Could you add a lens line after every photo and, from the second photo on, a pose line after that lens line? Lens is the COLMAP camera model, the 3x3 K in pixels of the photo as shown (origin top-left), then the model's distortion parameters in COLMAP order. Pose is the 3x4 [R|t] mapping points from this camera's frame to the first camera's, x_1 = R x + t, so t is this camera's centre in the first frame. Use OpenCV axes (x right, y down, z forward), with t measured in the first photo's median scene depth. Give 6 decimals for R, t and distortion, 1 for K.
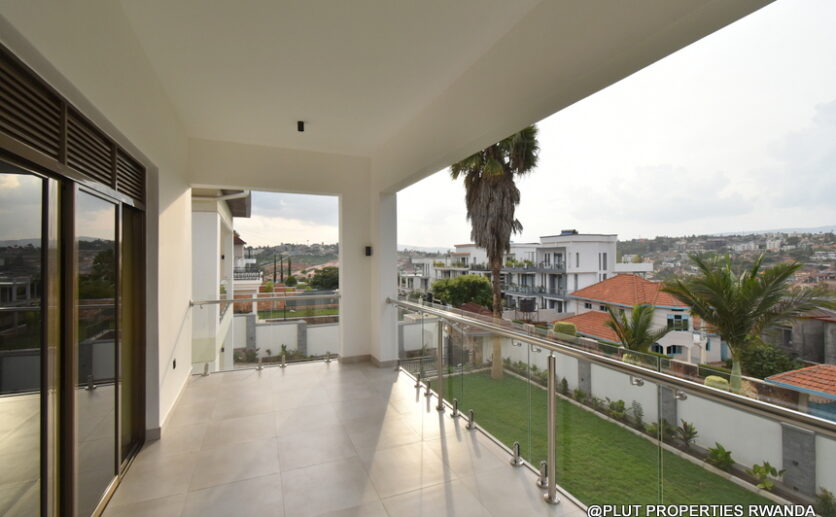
lens RADIAL K [[366.1, 0, 418.0], [0, 366.1, 258.5], [0, 0, 1]] dist [-0.003452, 0.000201]
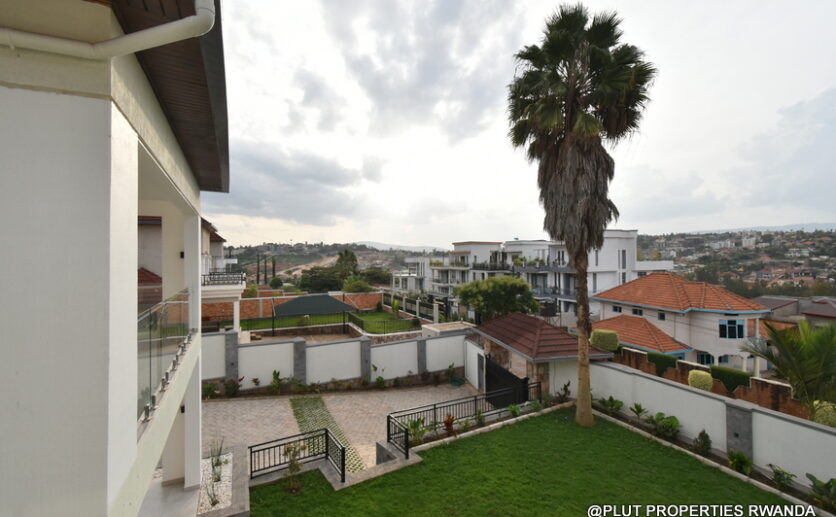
lens RADIAL K [[366.1, 0, 418.0], [0, 366.1, 258.5], [0, 0, 1]] dist [-0.003452, 0.000201]
pose [[0.999108, -0.005636, 0.041839, -0.043602], [0.005526, 0.999981, 0.002746, 0.000575], [-0.041854, -0.002513, 0.999121, 0.097240]]
